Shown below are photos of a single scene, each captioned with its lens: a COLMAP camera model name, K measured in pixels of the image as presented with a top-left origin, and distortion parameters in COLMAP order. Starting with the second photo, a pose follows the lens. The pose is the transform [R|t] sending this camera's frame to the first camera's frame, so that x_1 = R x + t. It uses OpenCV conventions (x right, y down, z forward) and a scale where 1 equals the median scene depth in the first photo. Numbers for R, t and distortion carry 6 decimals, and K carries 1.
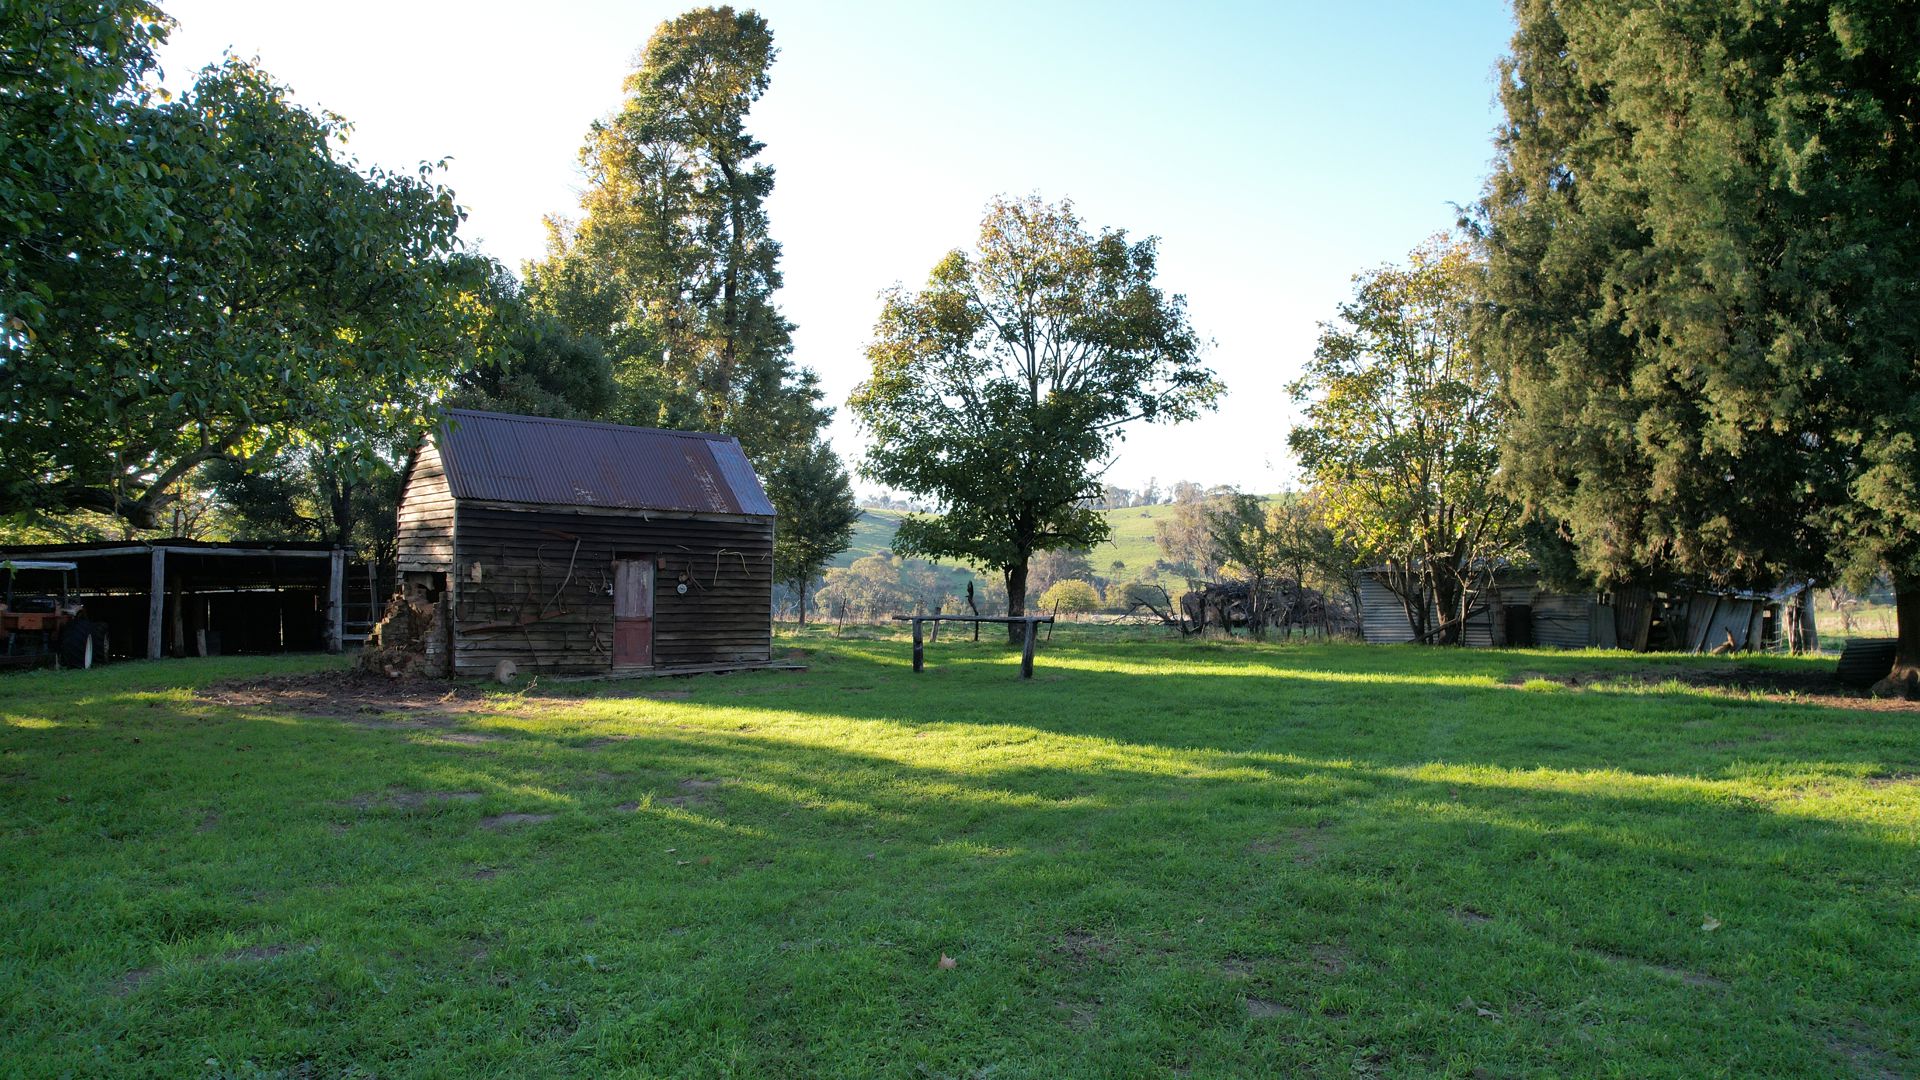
lens RADIAL K [[1234.9, 0, 956.2], [0, 1234.9, 570.0], [0, 0, 1]] dist [-0.085850, 0.072217]
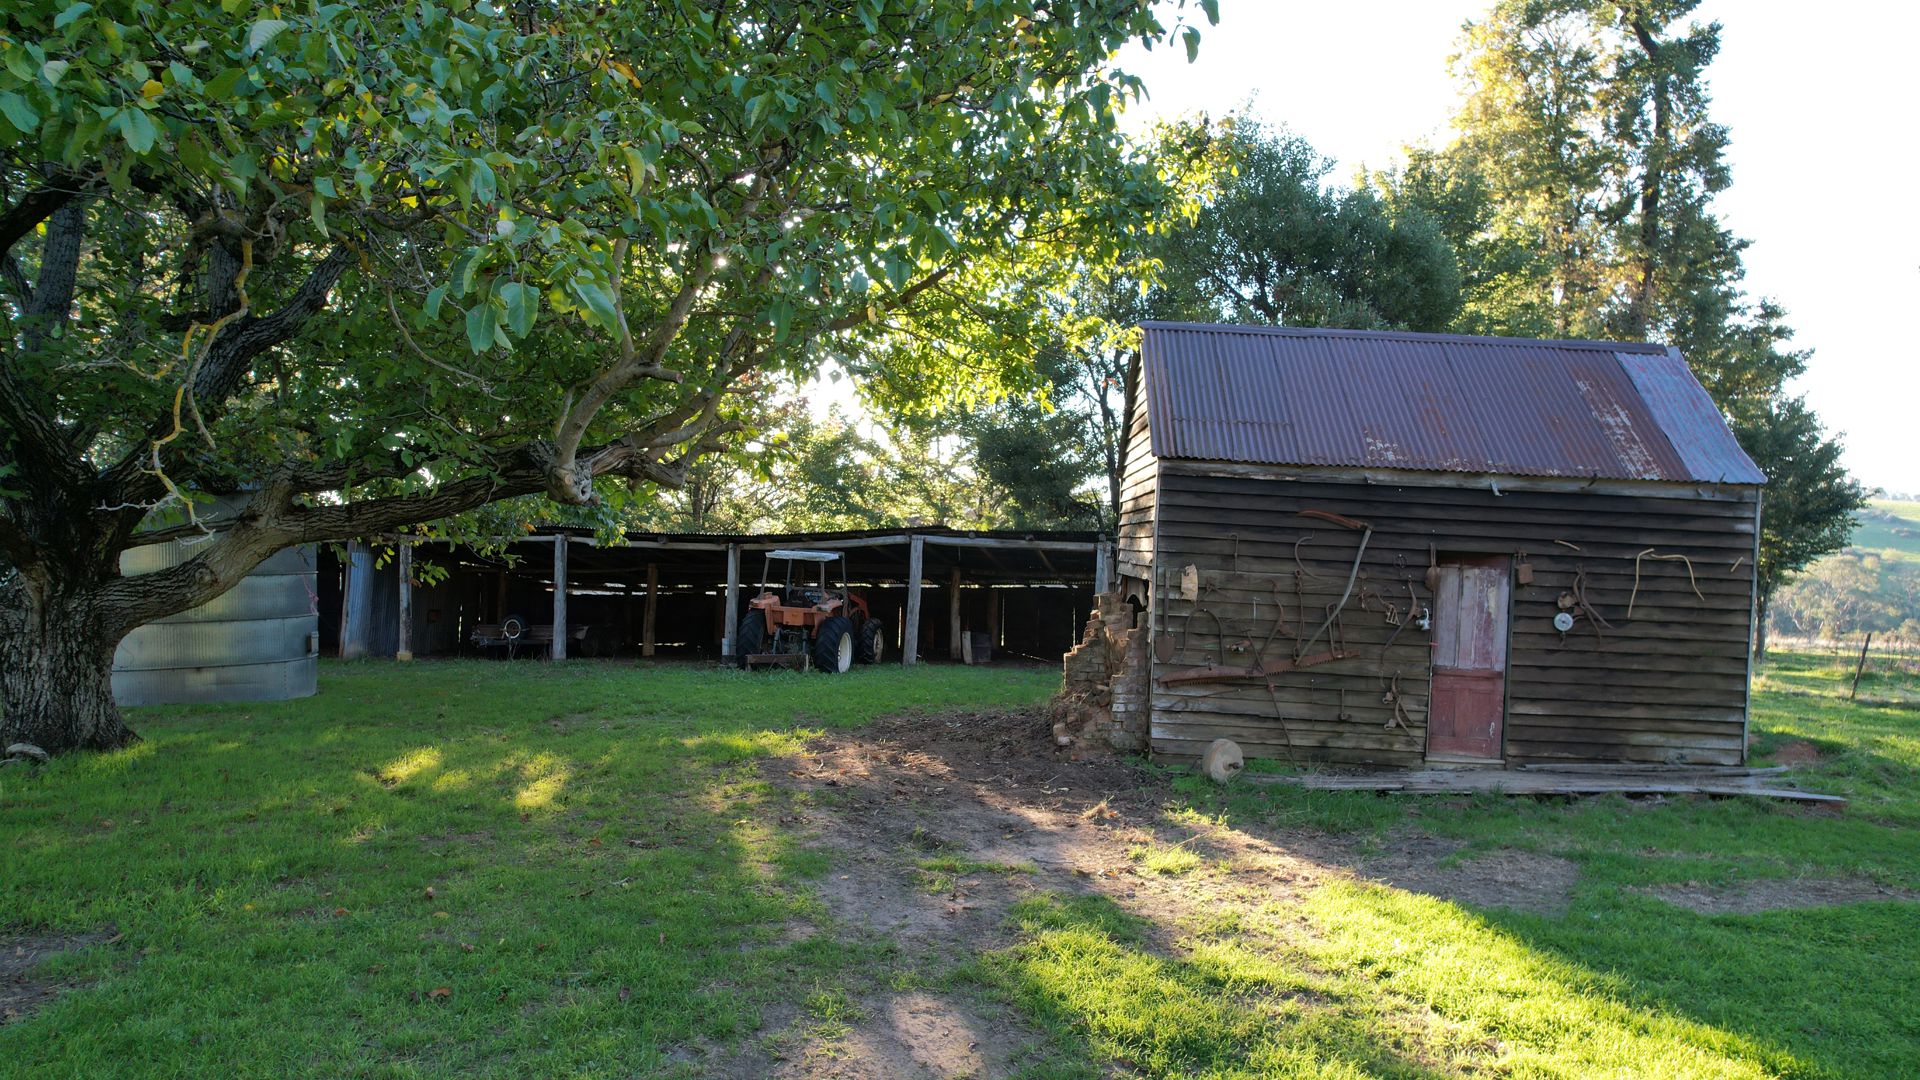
lens RADIAL K [[1234.9, 0, 956.2], [0, 1234.9, 570.0], [0, 0, 1]] dist [-0.085850, 0.072217]
pose [[0.769198, 0.024491, -0.638541, -0.066127], [-0.020822, 0.999695, 0.013261, -0.006583], [0.638671, 0.003095, 0.769474, 0.314189]]
